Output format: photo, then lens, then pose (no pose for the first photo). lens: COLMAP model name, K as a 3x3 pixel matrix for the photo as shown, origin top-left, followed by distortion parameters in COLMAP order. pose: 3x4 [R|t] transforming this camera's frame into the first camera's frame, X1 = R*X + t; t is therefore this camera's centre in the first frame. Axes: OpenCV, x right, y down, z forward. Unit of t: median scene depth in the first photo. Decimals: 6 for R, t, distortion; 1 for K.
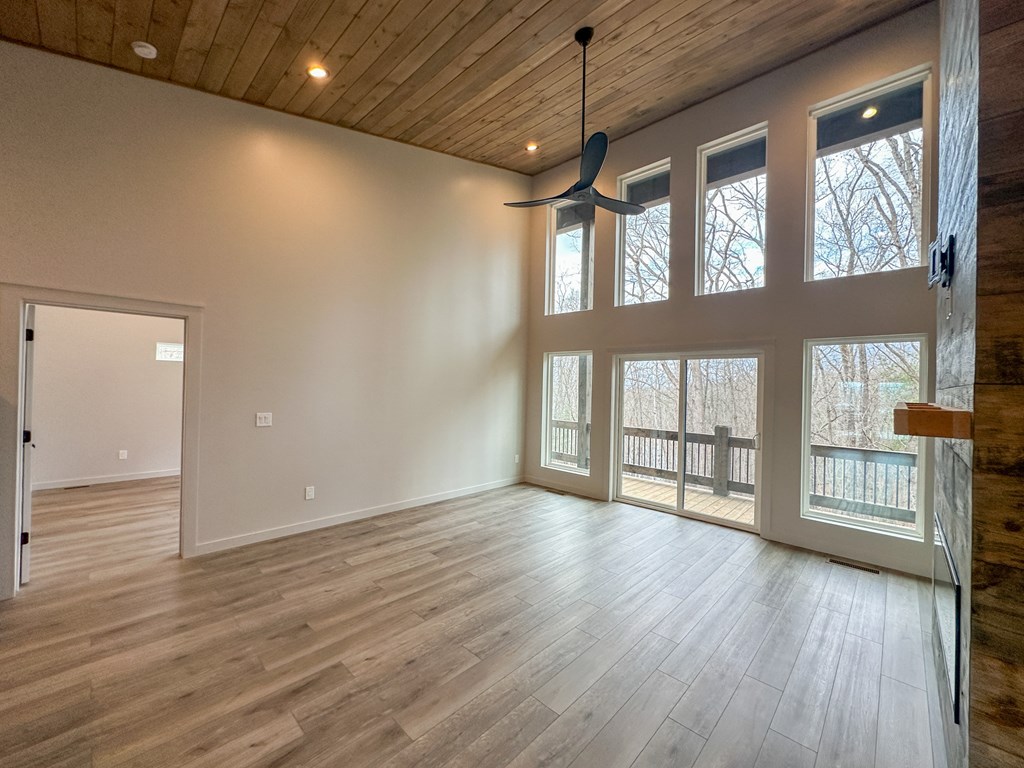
lens RADIAL K [[407.7, 0, 511.0], [0, 407.7, 383.2], [0, 0, 1]] dist [-0.001937, 0.000469]
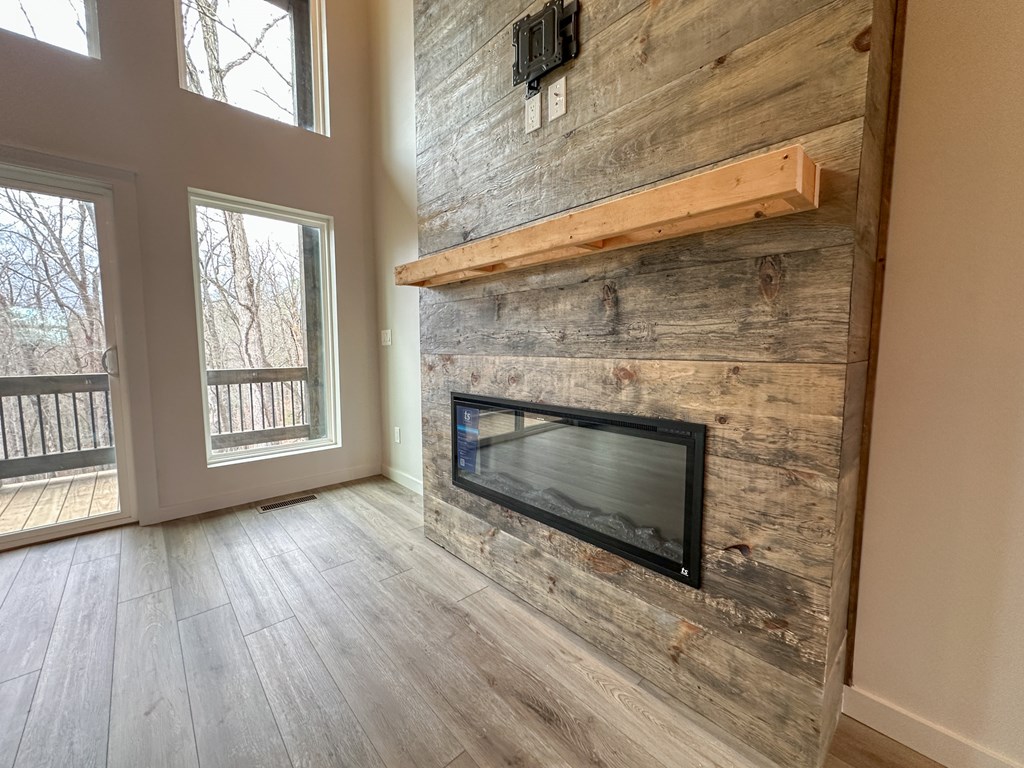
lens RADIAL K [[407.7, 0, 511.0], [0, 407.7, 383.2], [0, 0, 1]] dist [-0.001937, 0.000469]
pose [[0.063703, -0.113187, 0.991529, 0.101893], [-0.004873, 0.993500, 0.113725, 0.113520], [-0.997957, -0.012076, 0.062738, 0.460105]]
